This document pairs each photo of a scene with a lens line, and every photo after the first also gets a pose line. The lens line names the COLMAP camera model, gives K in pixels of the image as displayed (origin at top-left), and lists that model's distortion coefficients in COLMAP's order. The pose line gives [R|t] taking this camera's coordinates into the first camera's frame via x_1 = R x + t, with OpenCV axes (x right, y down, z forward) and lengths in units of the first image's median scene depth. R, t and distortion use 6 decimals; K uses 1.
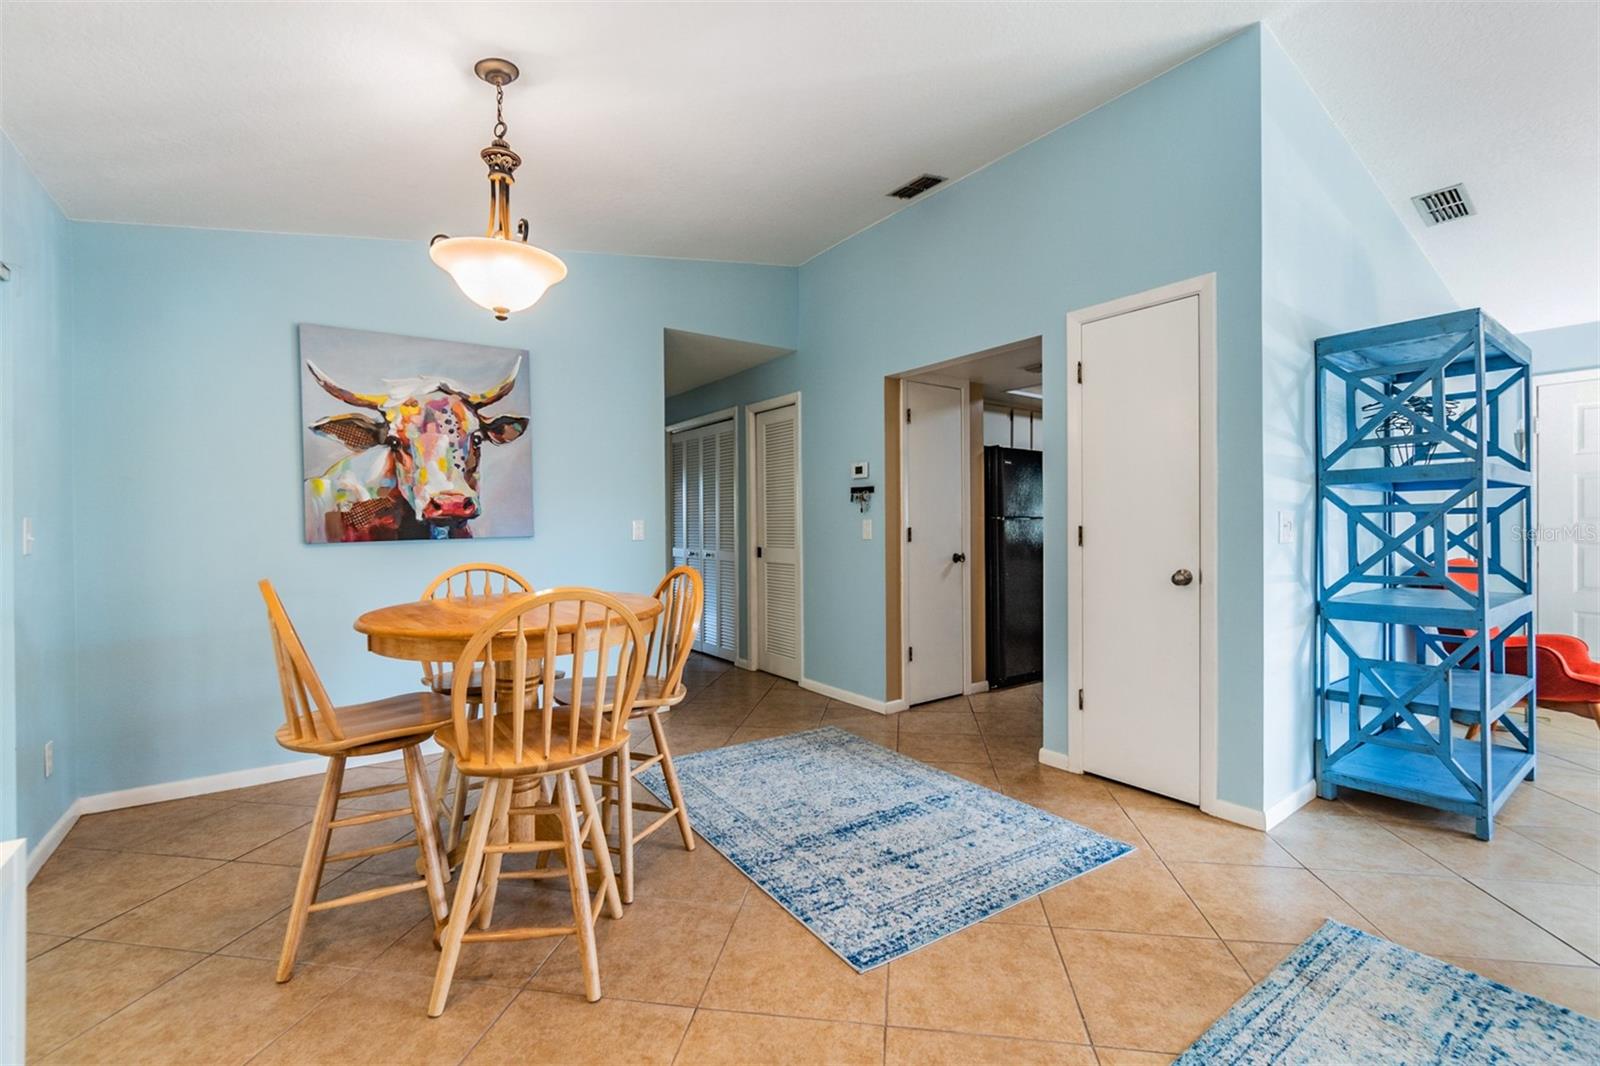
lens RADIAL K [[690.3, 0, 790.4], [0, 690.3, 534.3], [0, 0, 1]] dist [-0.008104, 0.000648]
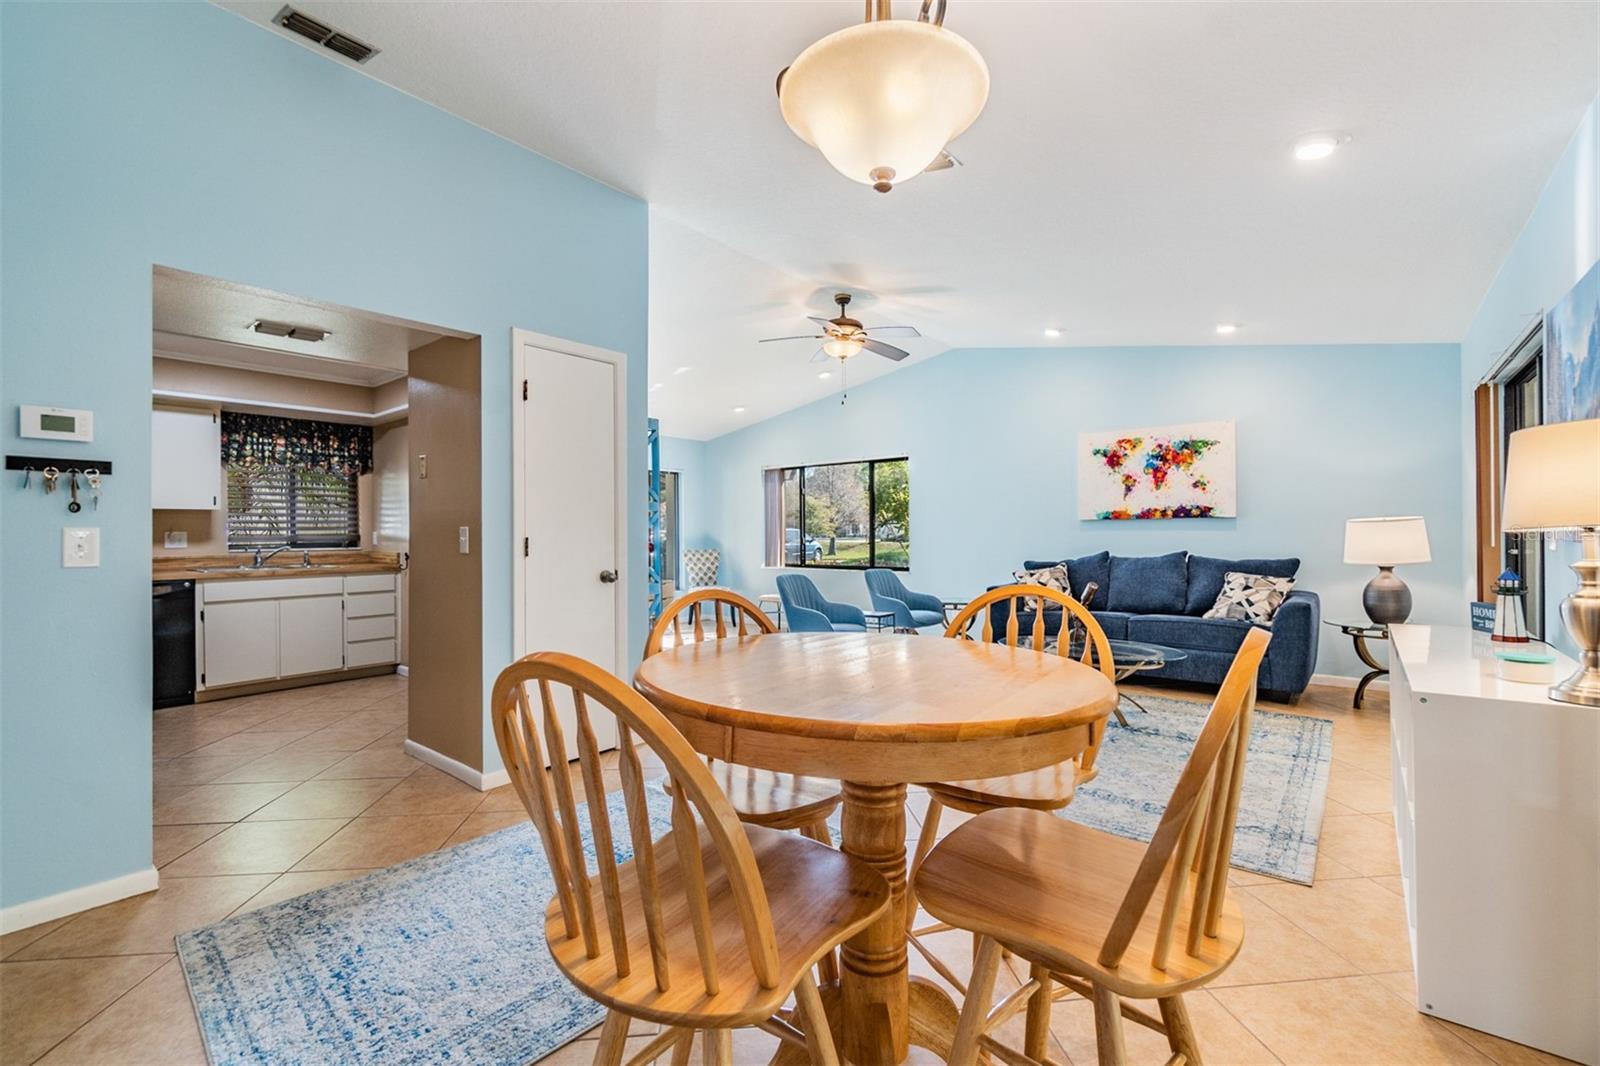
lens RADIAL K [[690.3, 0, 794.0], [0, 690.3, 537.8], [0, 0, 1]] dist [-0.008104, 0.000648]
pose [[-0.262389, 0.002124, 0.964960, -0.624315], [0.018181, 0.999831, 0.002743, -0.006477], [-0.964791, 0.018264, -0.262384, 0.797859]]
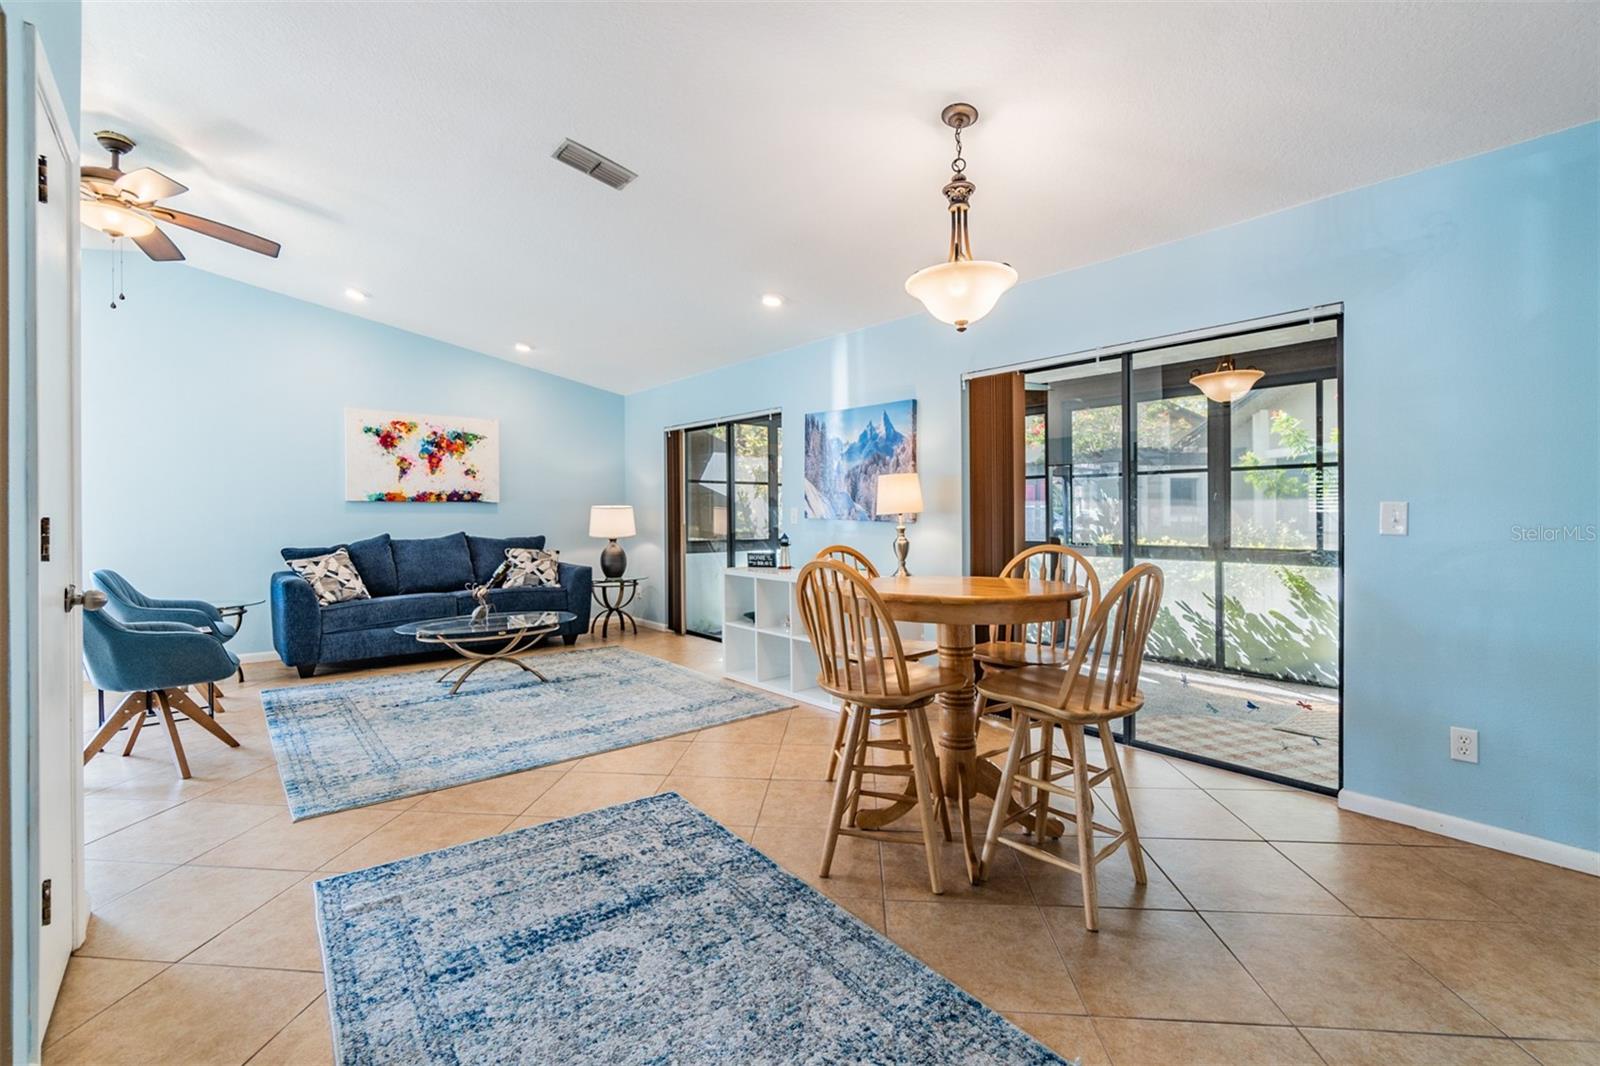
lens RADIAL K [[690.3, 0, 806.8], [0, 690.3, 526.5], [0, 0, 1]] dist [-0.008104, 0.000648]
pose [[-0.995365, 0.008145, -0.095826, -0.029741], [0.005512, 0.999601, 0.027709, -0.013036], [0.096014, 0.027053, -0.995012, 1.355345]]
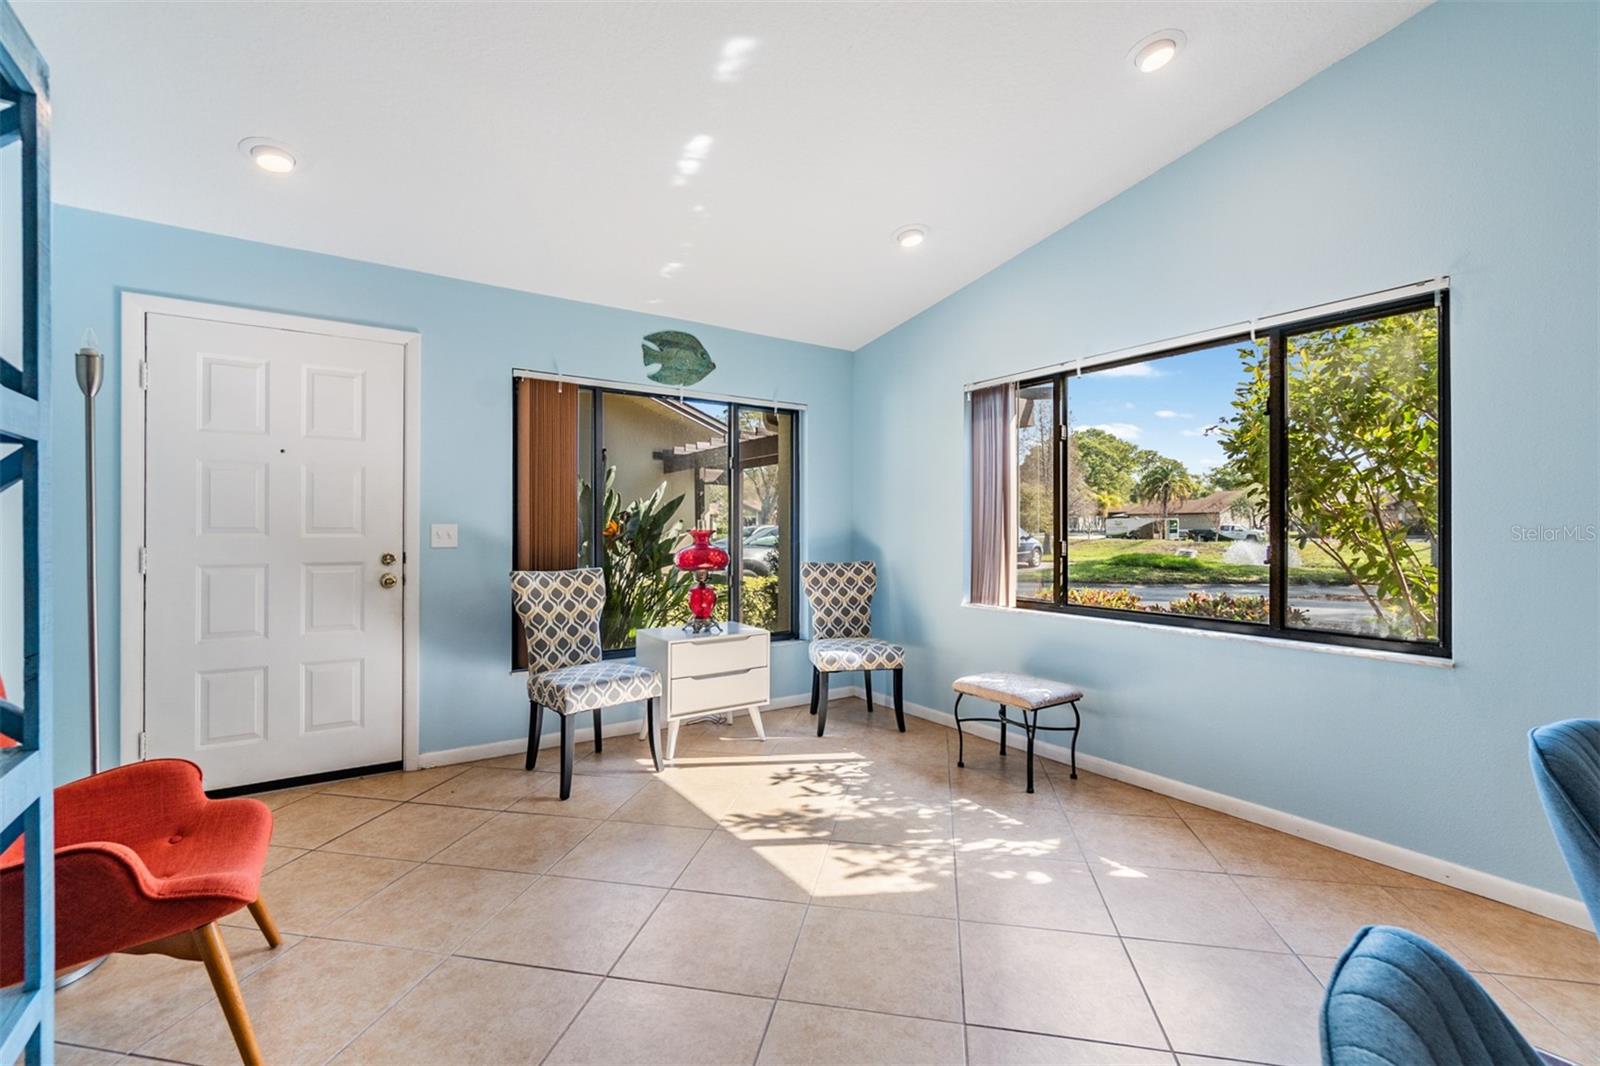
lens RADIAL K [[690.3, 0, 768.6], [0, 690.3, 524.4], [0, 0, 1]] dist [-0.008104, 0.000648]
pose [[0.058436, 0.014471, 0.998186, 0.643911], [0.010415, 0.999832, -0.015104, -0.014467], [-0.998237, 0.011279, 0.058275, 0.514435]]
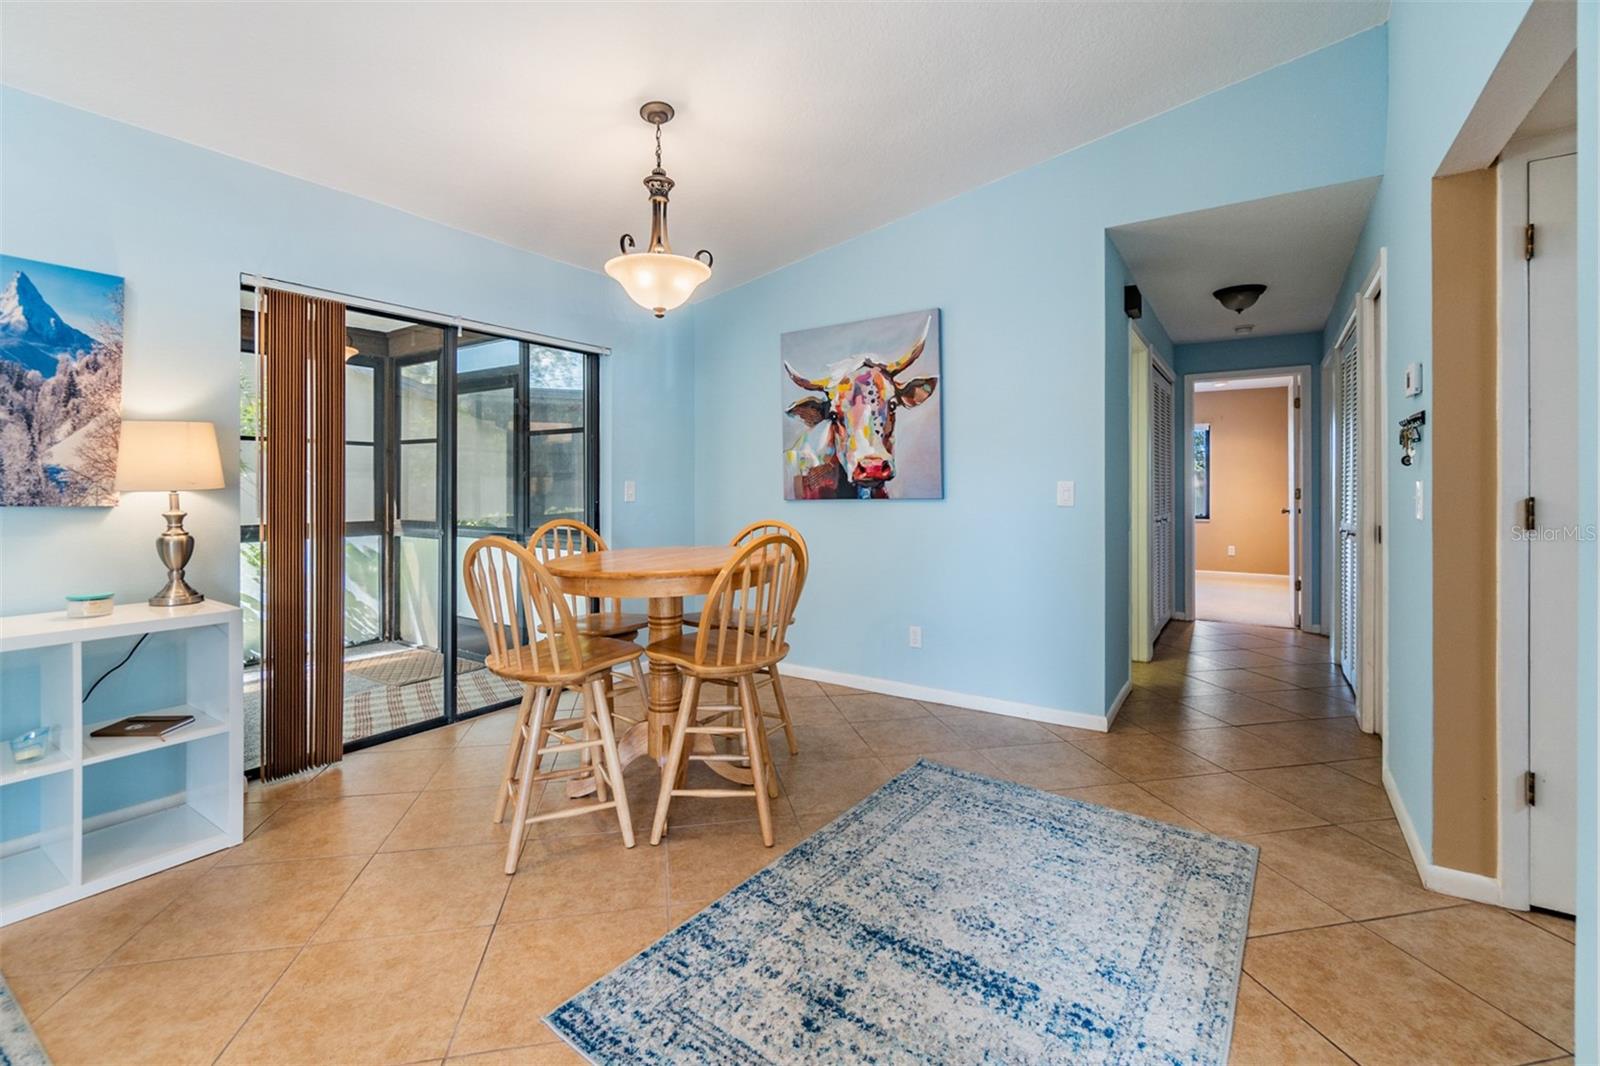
lens RADIAL K [[690.3, 0, 795.0], [0, 690.3, 499.5], [0, 0, 1]] dist [-0.008104, 0.000648]
pose [[0.354316, 0.025810, -0.934770, 0.513894], [-0.014880, 0.999648, 0.021961, -0.015348], [0.935007, 0.006128, 0.354575, 0.511556]]
